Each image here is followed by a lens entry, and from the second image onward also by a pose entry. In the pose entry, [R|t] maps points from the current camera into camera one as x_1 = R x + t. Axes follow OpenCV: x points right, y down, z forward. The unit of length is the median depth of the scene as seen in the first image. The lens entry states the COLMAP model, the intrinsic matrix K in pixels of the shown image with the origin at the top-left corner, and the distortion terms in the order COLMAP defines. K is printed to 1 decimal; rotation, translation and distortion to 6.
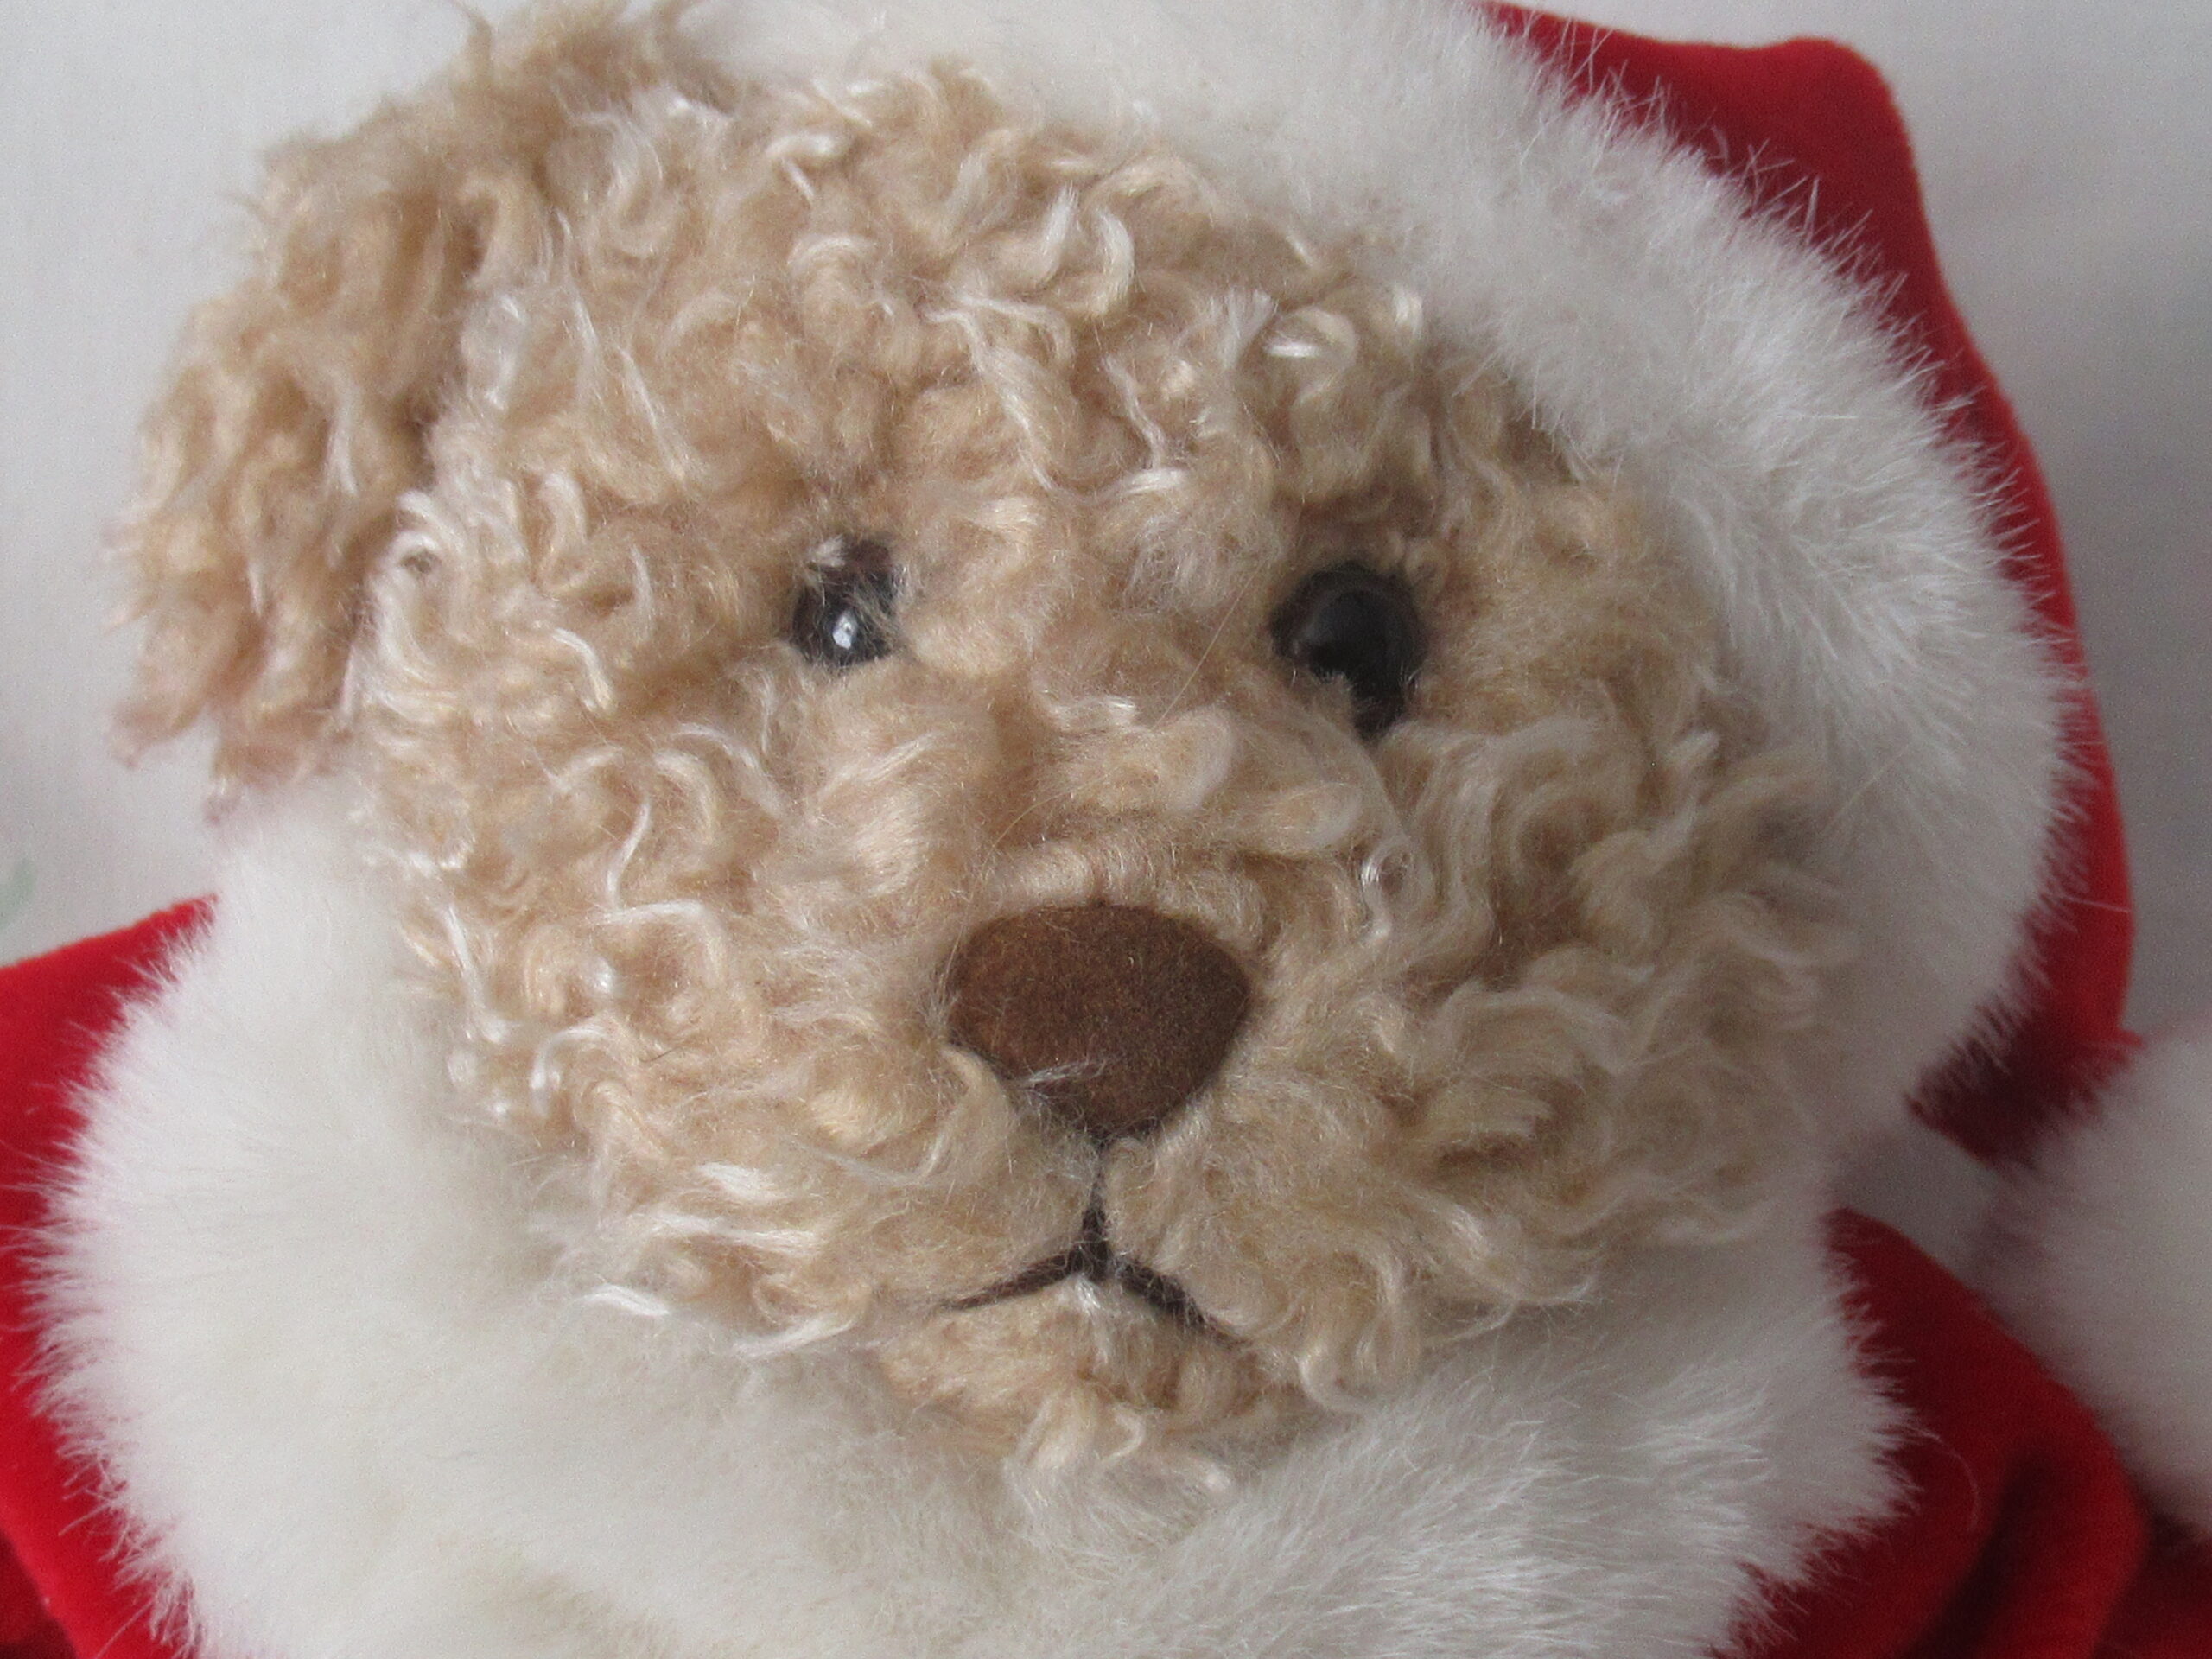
lens RADIAL K [[3172.1, 0, 1106.0], [0, 3172.1, 829.5], [0, 0, 1]] dist [-0.002730, 0.059523]
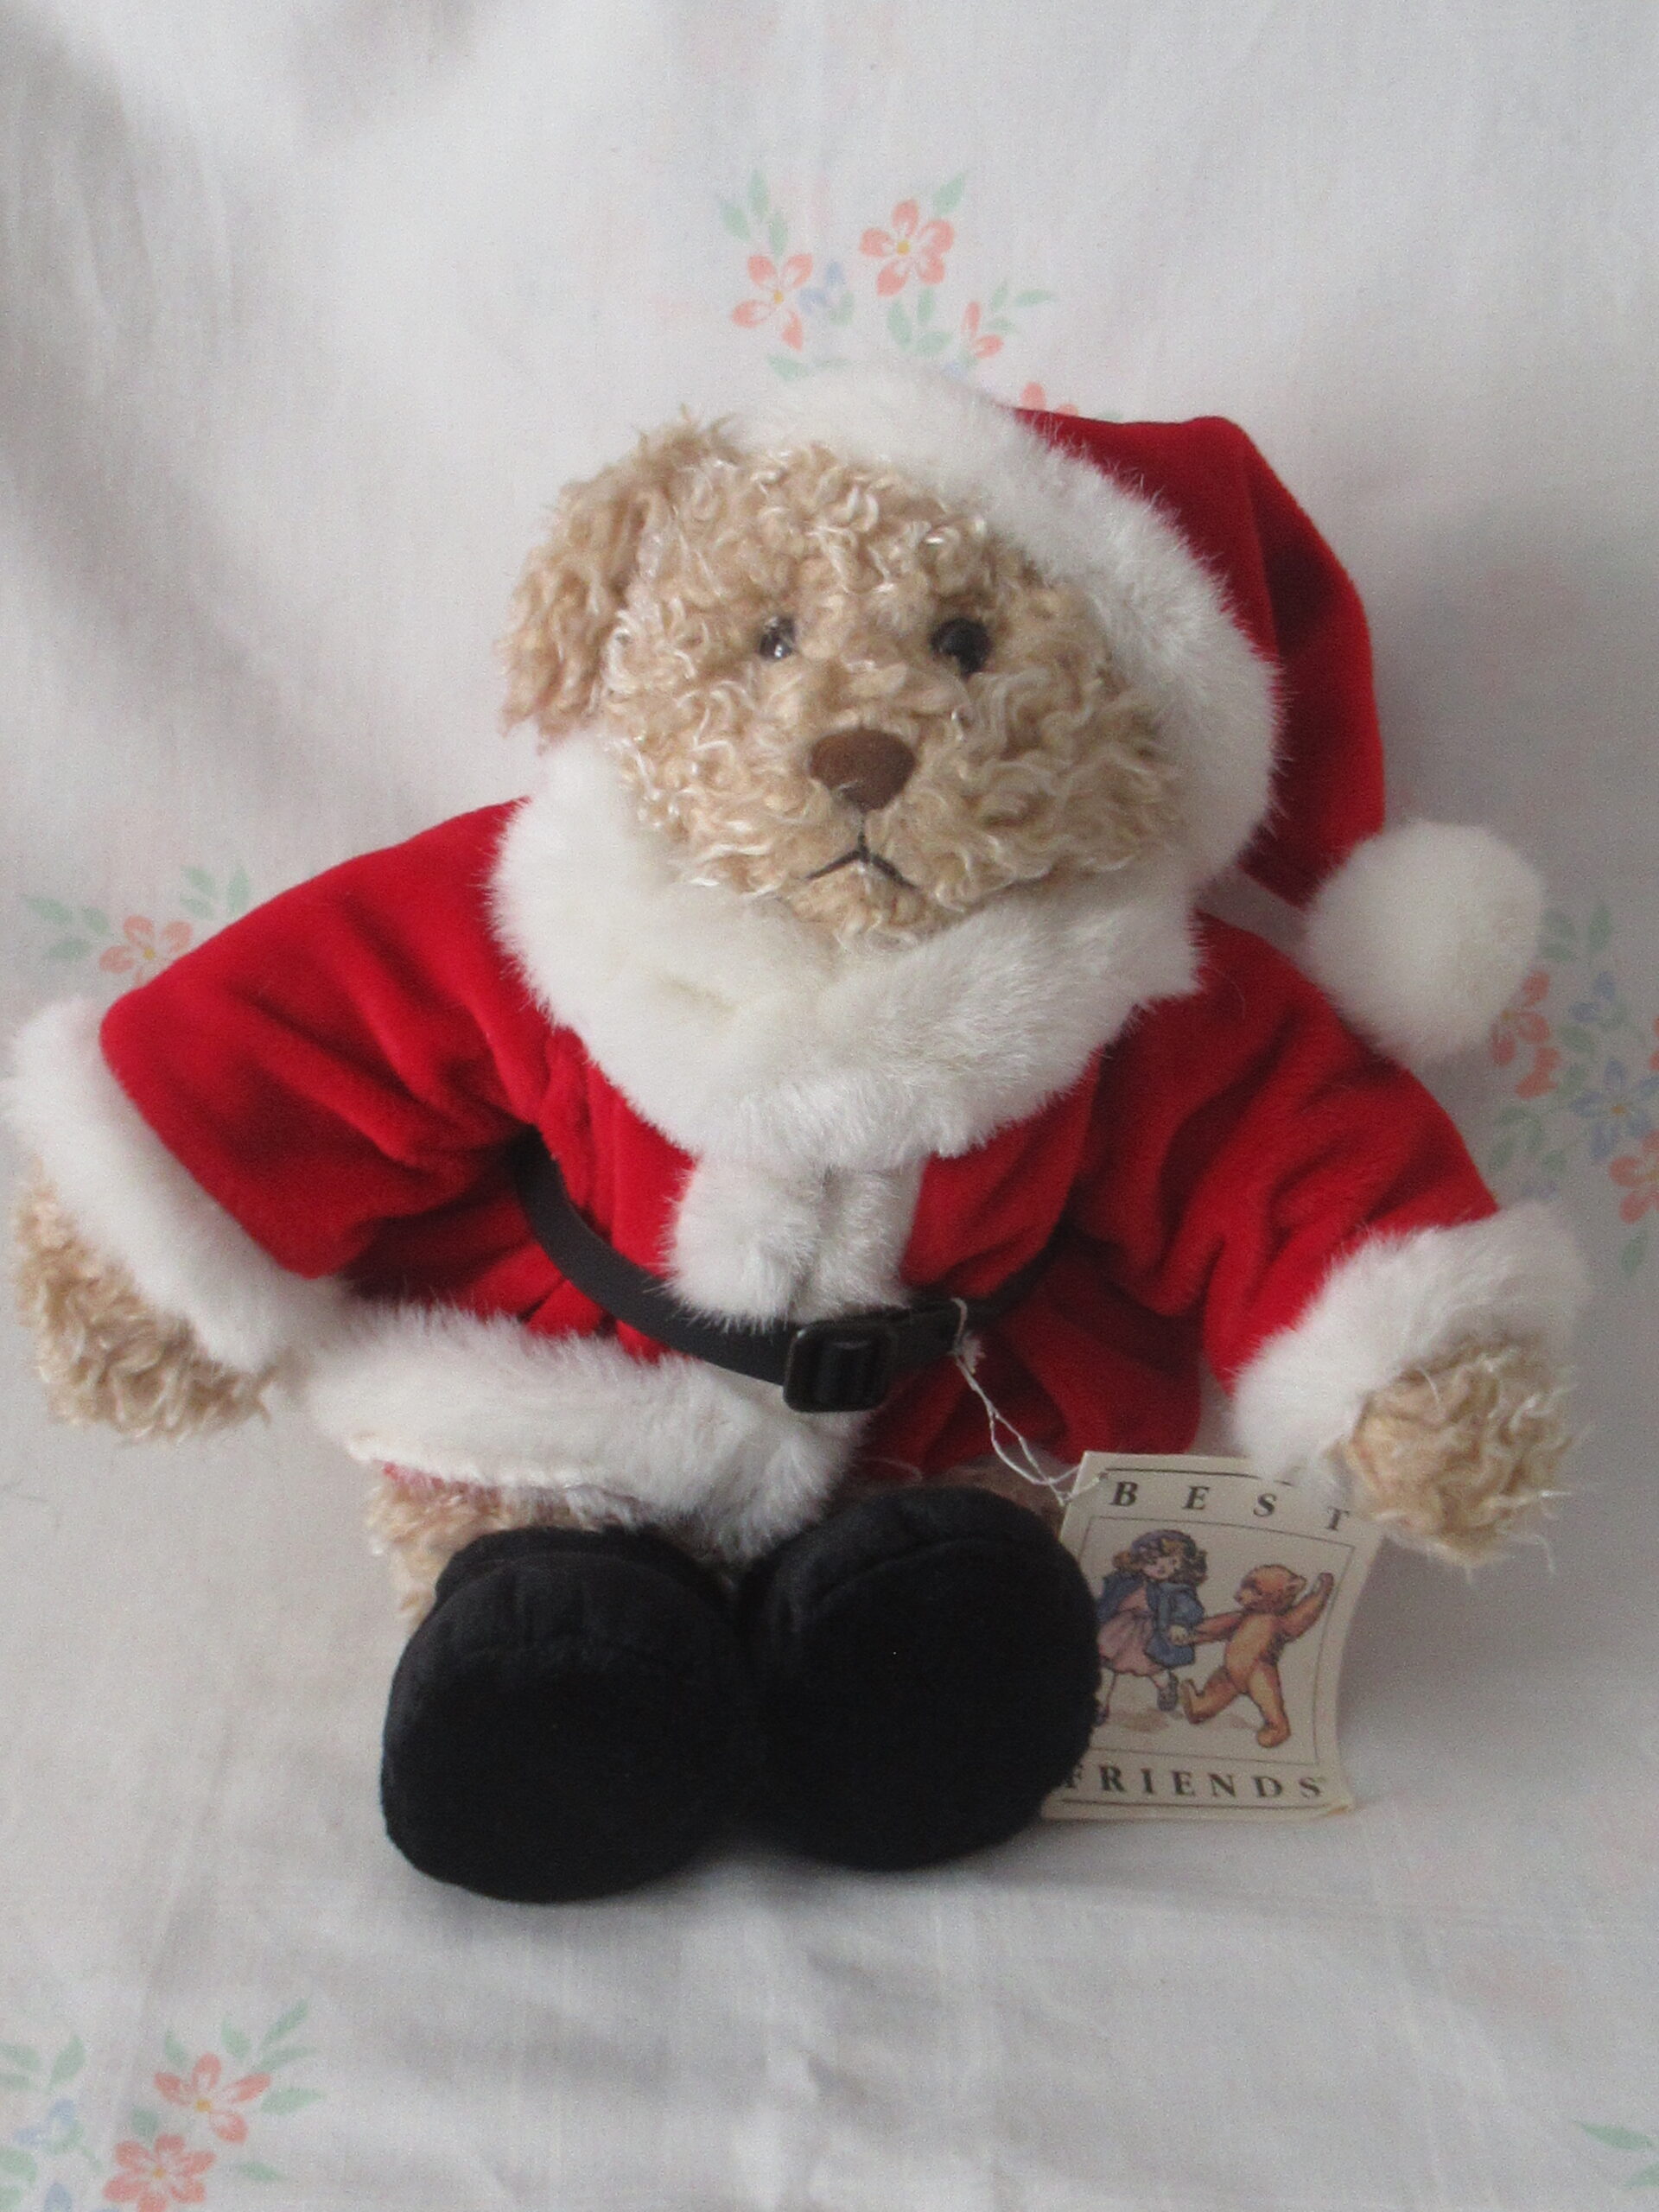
lens RADIAL K [[3172.1, 0, 829.5], [0, 3172.1, 1106.0], [0, 0, 1]] dist [-0.002730, 0.059523]
pose [[0.993421, -0.015243, -0.113497, 0.271199], [0.012033, 0.999509, -0.028916, 0.418650], [0.113883, 0.027360, 0.993117, -1.738979]]
